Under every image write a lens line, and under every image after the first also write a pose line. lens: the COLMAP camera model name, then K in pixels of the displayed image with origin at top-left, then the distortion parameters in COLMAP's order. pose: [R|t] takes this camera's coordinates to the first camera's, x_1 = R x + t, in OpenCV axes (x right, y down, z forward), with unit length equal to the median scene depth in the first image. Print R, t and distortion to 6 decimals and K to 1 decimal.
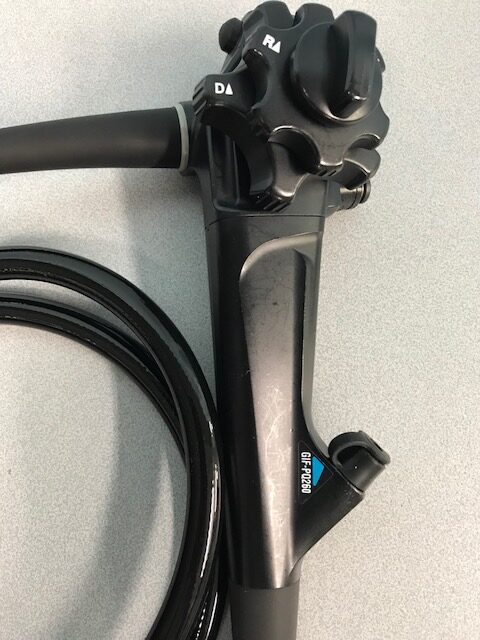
lens RADIAL K [[522.1, 0, 238.5], [0, 522.1, 320.5], [0, 0, 1]] dist [0.007824, -0.000503]
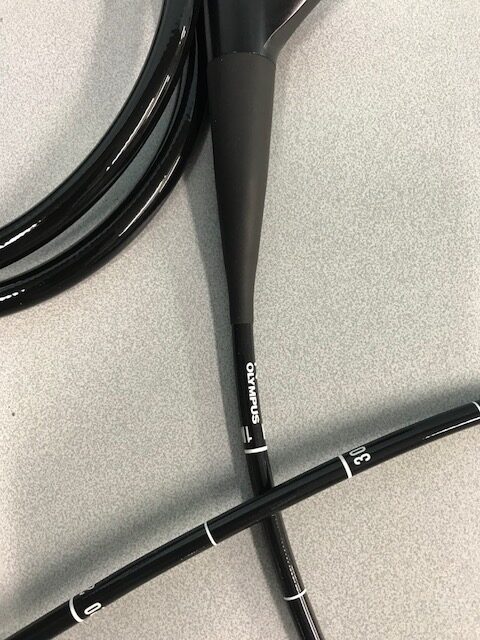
lens RADIAL K [[522.1, 0, 241.4], [0, 522.1, 320.0], [0, 0, 1]] dist [0.007824, -0.000503]
pose [[0.999945, -0.003207, -0.009966, 0.054208], [0.003265, 0.999978, 0.005742, 0.914652], [0.009948, -0.005774, 0.999934, -0.048052]]
